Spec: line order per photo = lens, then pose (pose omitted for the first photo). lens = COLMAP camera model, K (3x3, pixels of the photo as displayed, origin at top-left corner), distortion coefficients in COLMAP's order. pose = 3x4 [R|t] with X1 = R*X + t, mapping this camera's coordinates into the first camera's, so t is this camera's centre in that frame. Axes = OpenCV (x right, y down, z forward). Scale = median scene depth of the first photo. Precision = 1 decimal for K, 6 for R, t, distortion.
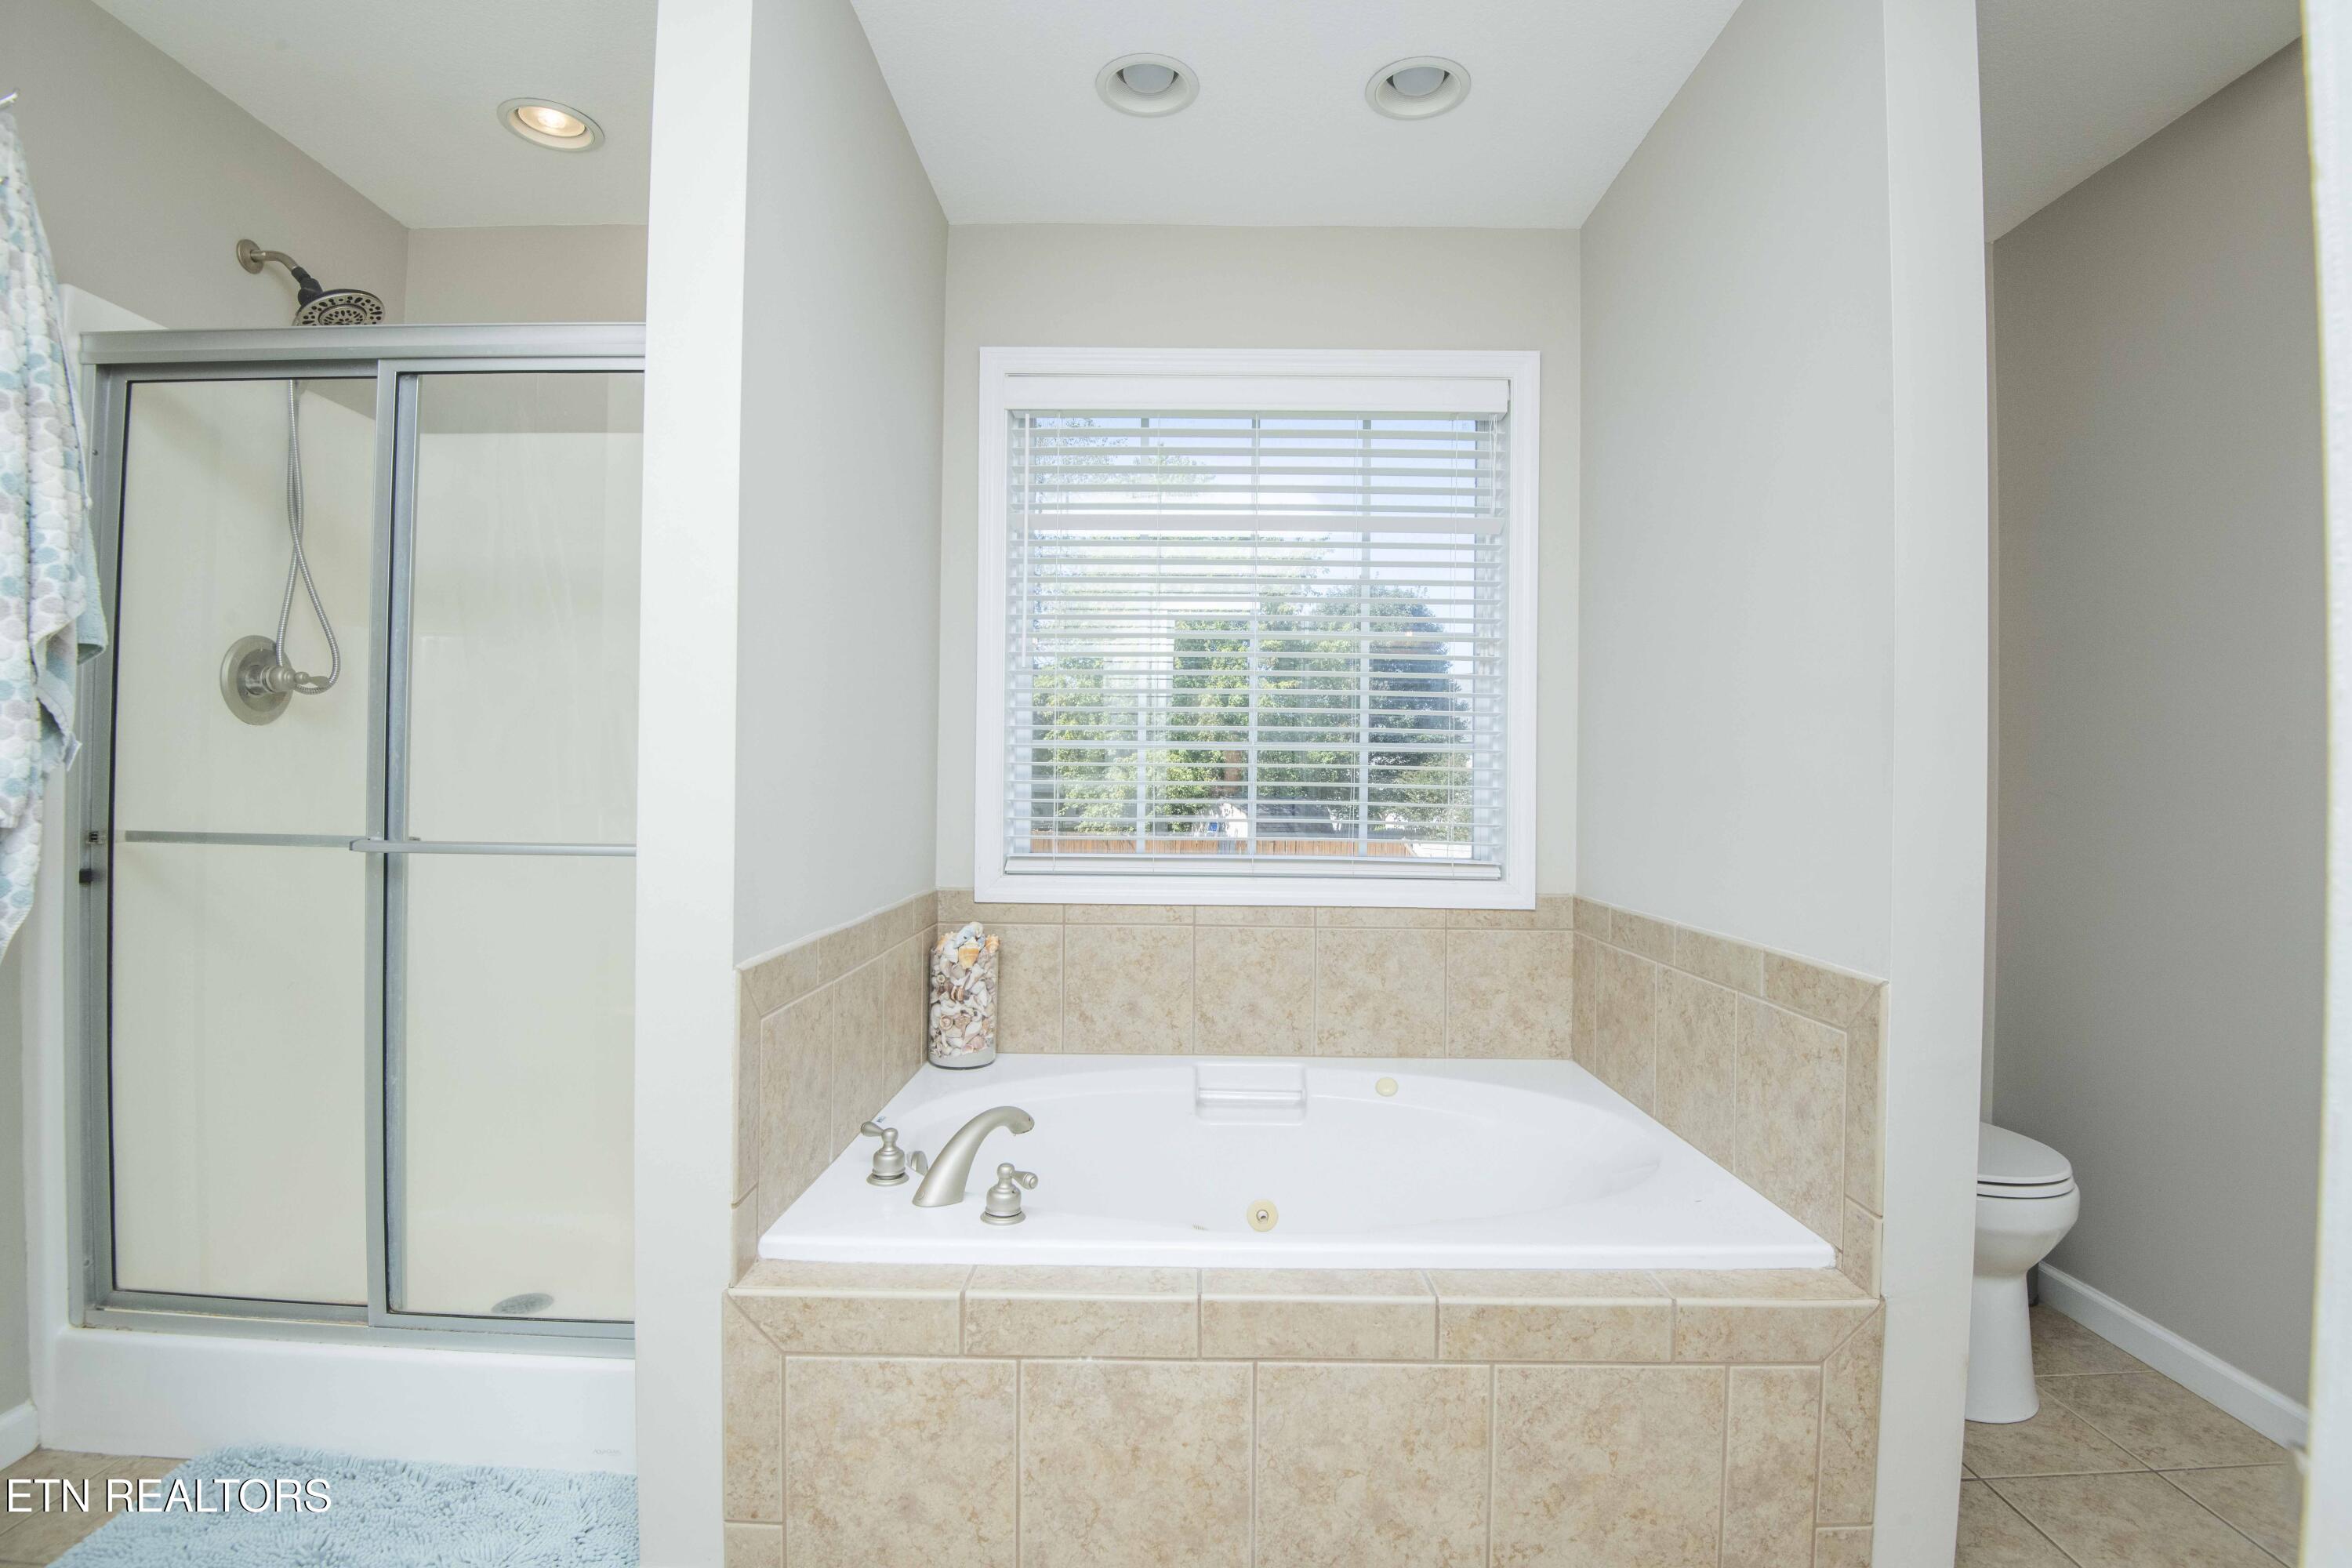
lens RADIAL K [[1101.3, 0, 1170.4], [0, 1101.3, 780.0], [0, 0, 1]] dist [-0.015017, -0.015236]
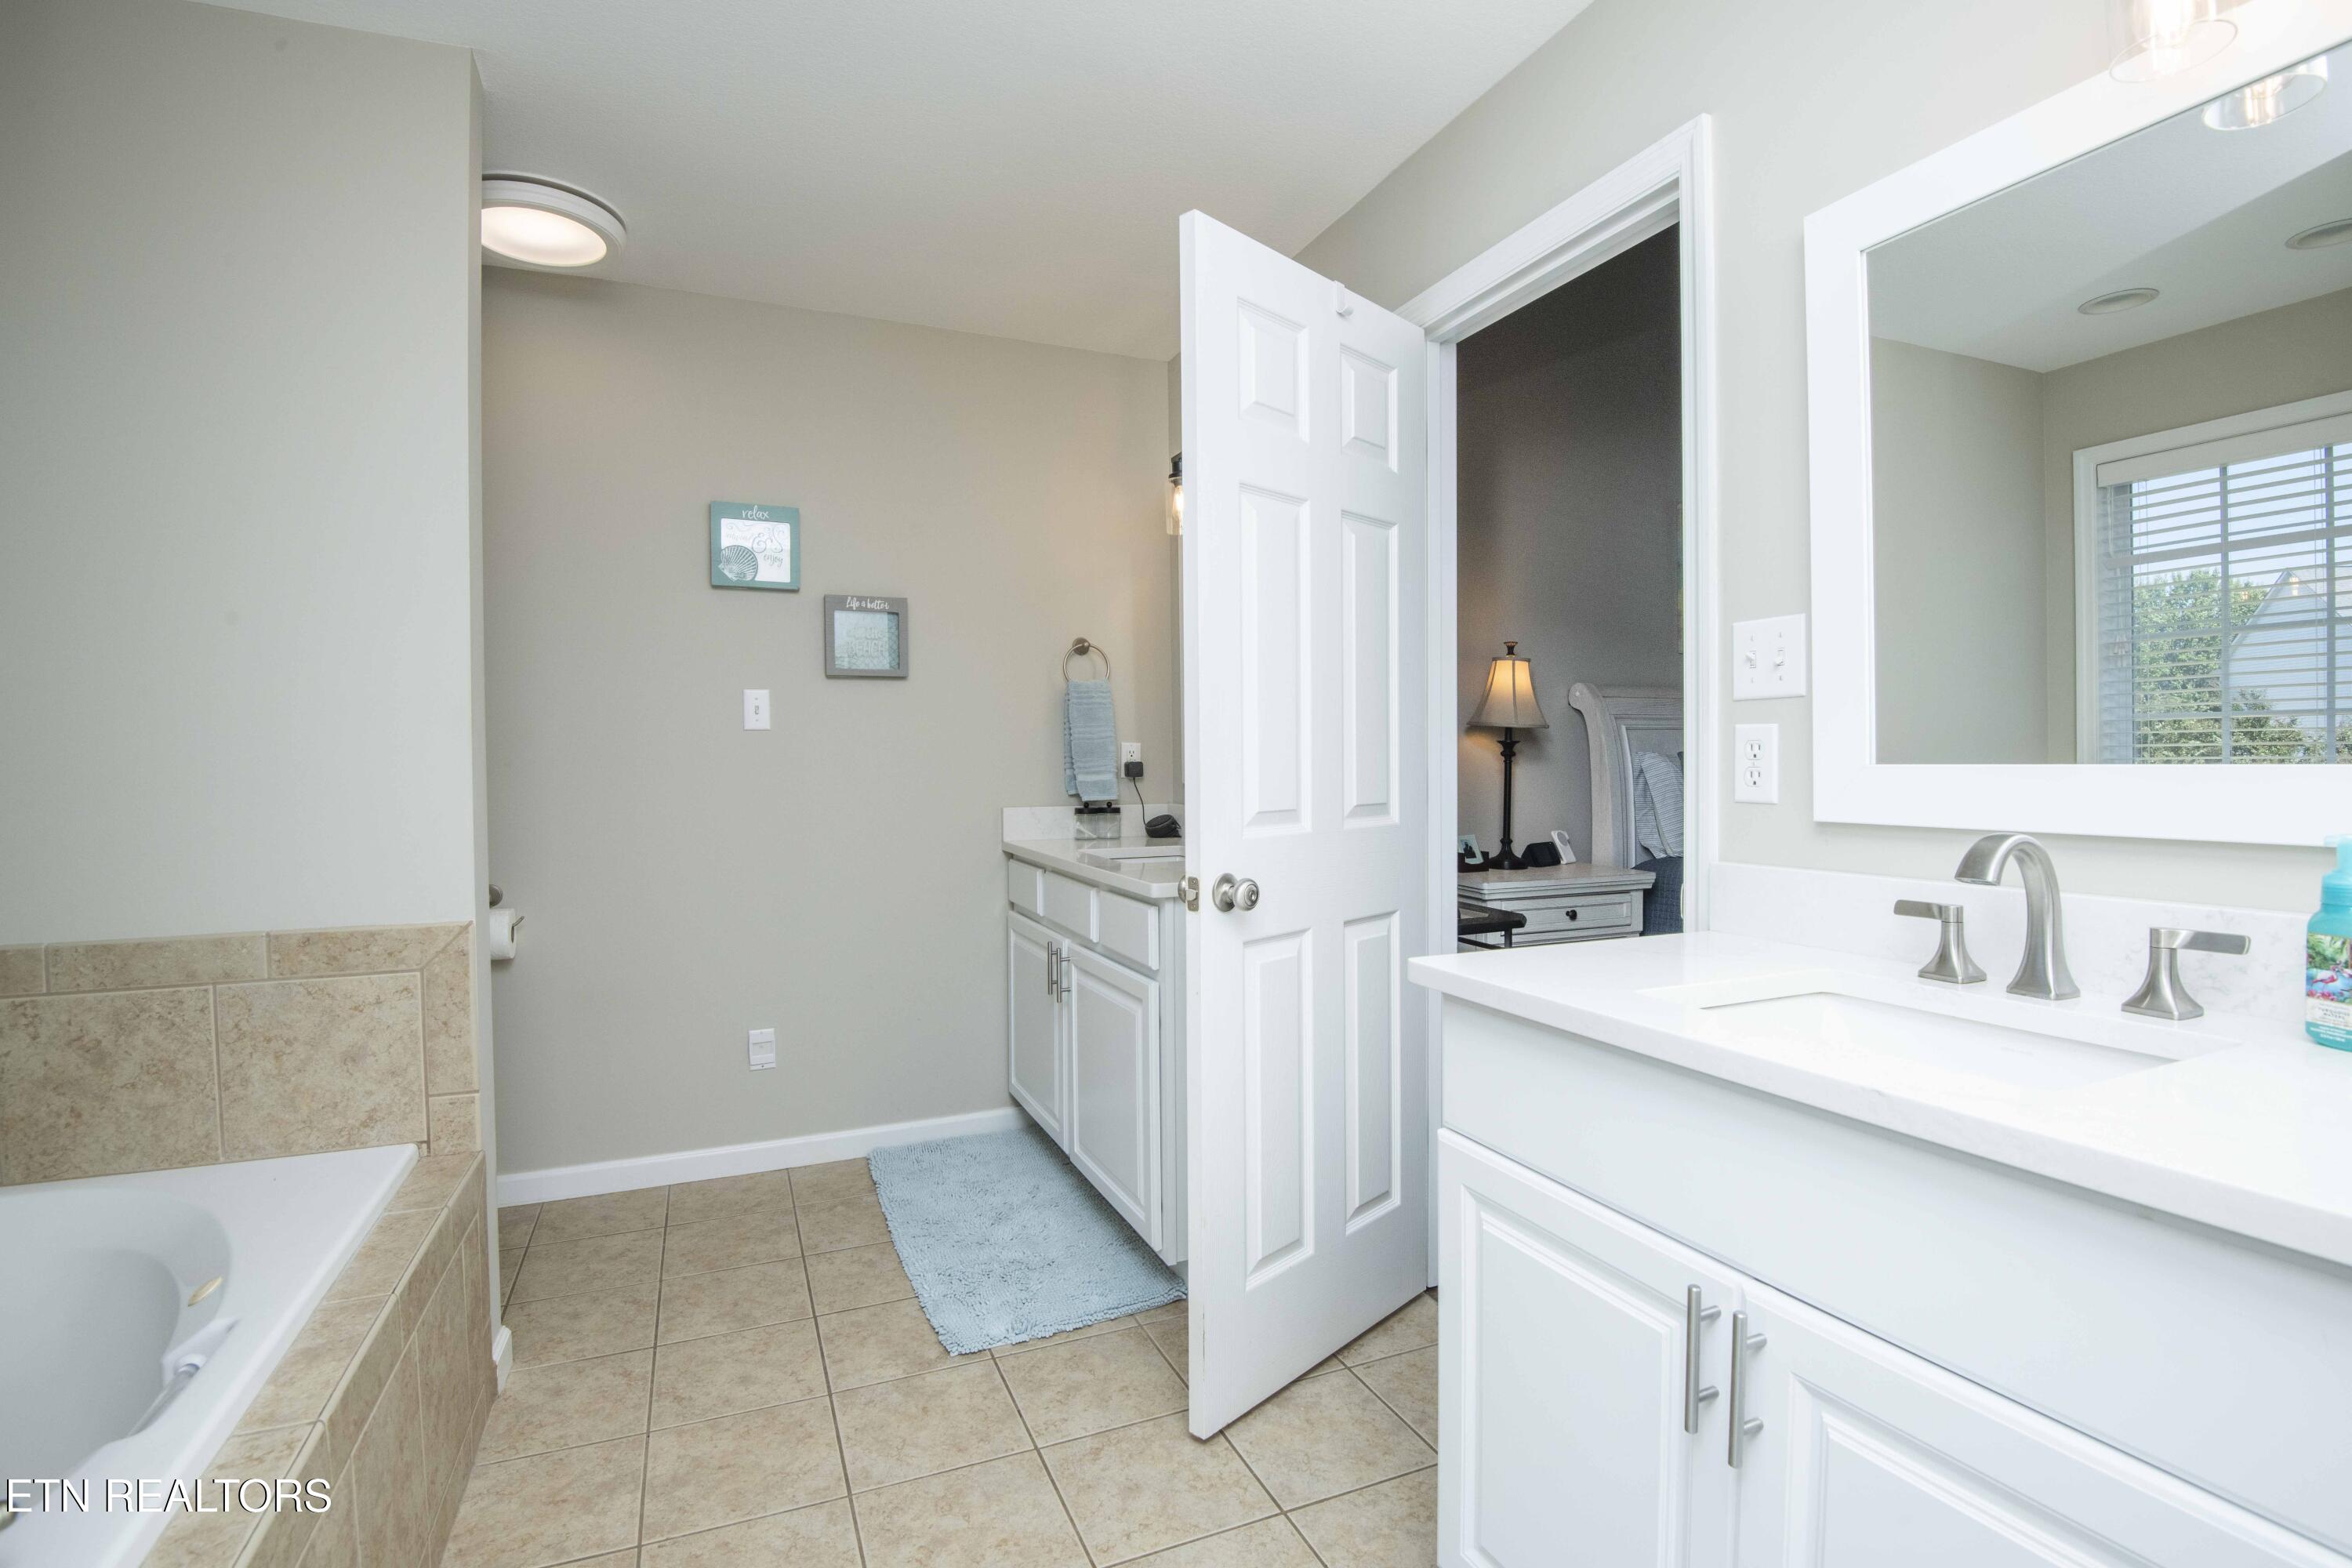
lens RADIAL K [[1101.3, 0, 1173.8], [0, 1101.3, 782.0], [0, 0, 1]] dist [-0.015017, -0.015236]
pose [[-0.419927, -0.017380, 0.907391, -0.869523], [0.004732, 0.999761, 0.021339, -0.014478], [-0.907545, 0.013255, -0.419745, 0.694119]]
